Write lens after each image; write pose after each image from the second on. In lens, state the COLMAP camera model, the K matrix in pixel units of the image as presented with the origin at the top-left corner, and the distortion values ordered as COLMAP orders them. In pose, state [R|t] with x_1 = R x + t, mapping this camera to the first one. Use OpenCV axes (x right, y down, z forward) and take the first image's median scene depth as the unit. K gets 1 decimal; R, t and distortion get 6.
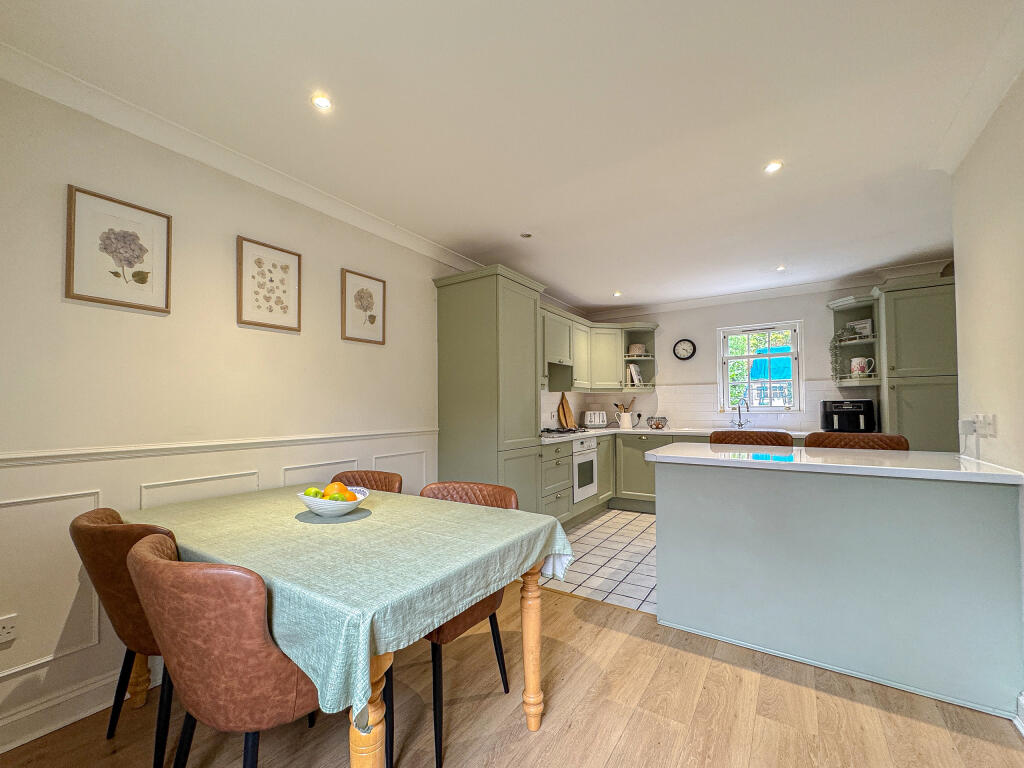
lens RADIAL K [[423.6, 0, 491.8], [0, 423.6, 400.8], [0, 0, 1]] dist [-0.000848, -0.000170]
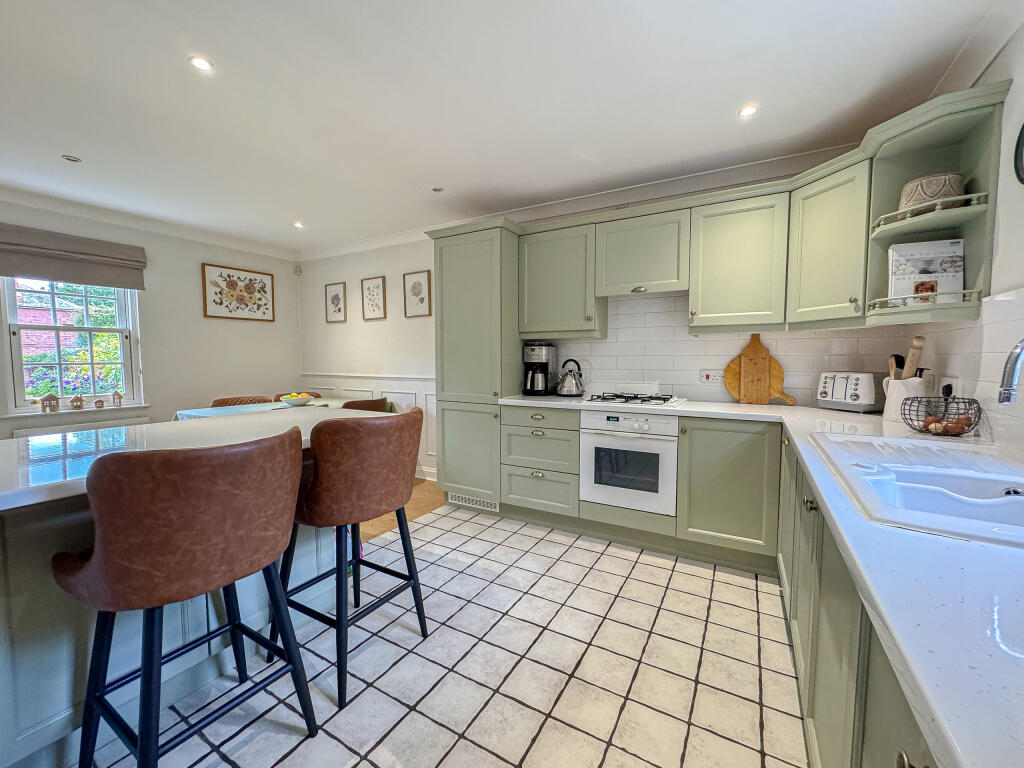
lens RADIAL K [[419.2, 0, 512.0], [0, 419.2, 384.0], [0, 0, 1]] dist [0.000326, -0.000102]
pose [[0.091830, 0.070564, -0.993271, 0.815216], [0.017867, 0.997209, 0.072496, -0.001157], [0.995614, -0.024404, 0.090313, 0.783620]]
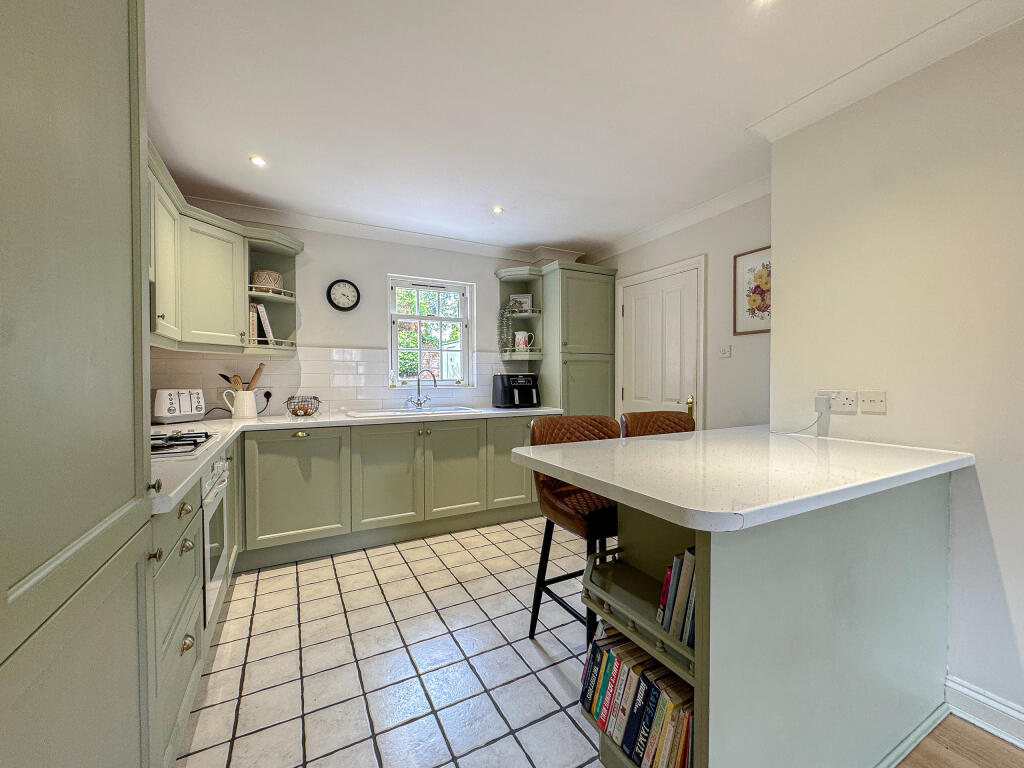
lens RADIAL K [[419.2, 0, 512.0], [0, 419.2, 384.0], [0, 0, 1]] dist [0.000326, -0.000102]
pose [[0.452125, -0.007806, 0.891920, -0.022084], [-0.017556, 0.999690, 0.017649, 0.004249], [-0.891782, -0.023638, 0.451848, 0.544939]]
